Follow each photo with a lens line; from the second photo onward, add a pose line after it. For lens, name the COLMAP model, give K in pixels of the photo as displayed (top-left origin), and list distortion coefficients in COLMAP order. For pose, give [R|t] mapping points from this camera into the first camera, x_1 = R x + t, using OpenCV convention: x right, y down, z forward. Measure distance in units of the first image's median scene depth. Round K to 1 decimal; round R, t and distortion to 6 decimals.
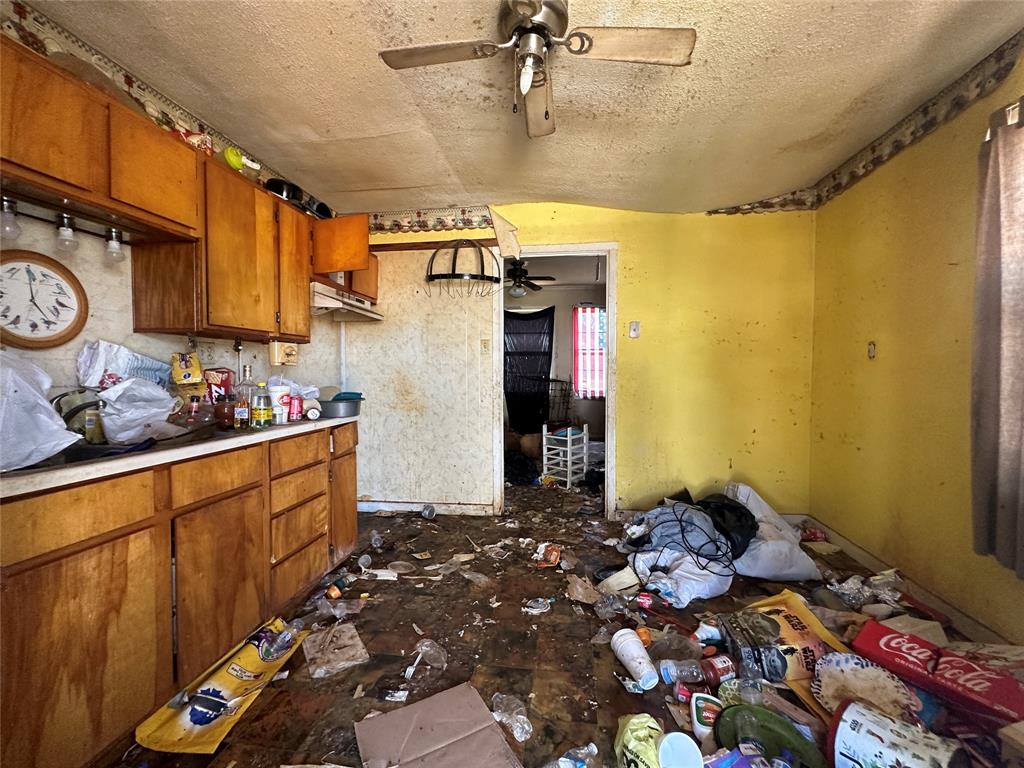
lens RADIAL K [[425.0, 0, 513.9], [0, 425.0, 376.6], [0, 0, 1]] dist [-0.002569, -0.000138]
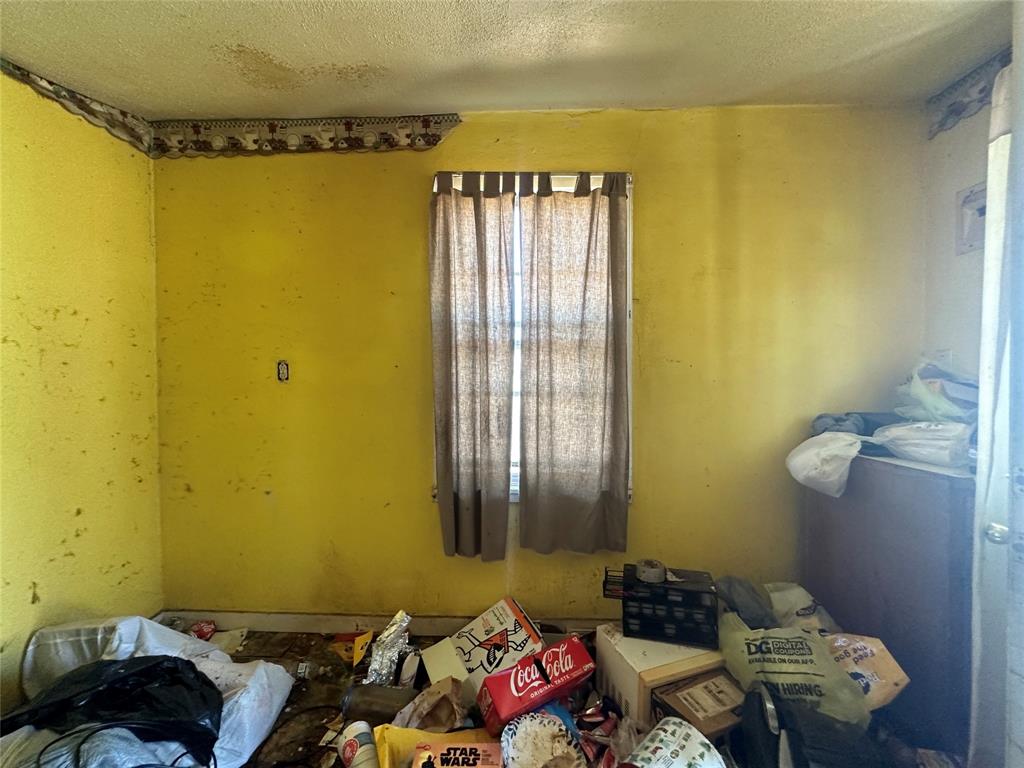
lens RADIAL K [[425.0, 0, 512.4], [0, 425.0, 385.7], [0, 0, 1]] dist [-0.002569, -0.000138]
pose [[-0.100725, -0.008580, 0.994877, -0.027875], [0.022855, 0.999679, 0.010936, -0.029088], [-0.994652, 0.023840, -0.100497, 0.594516]]
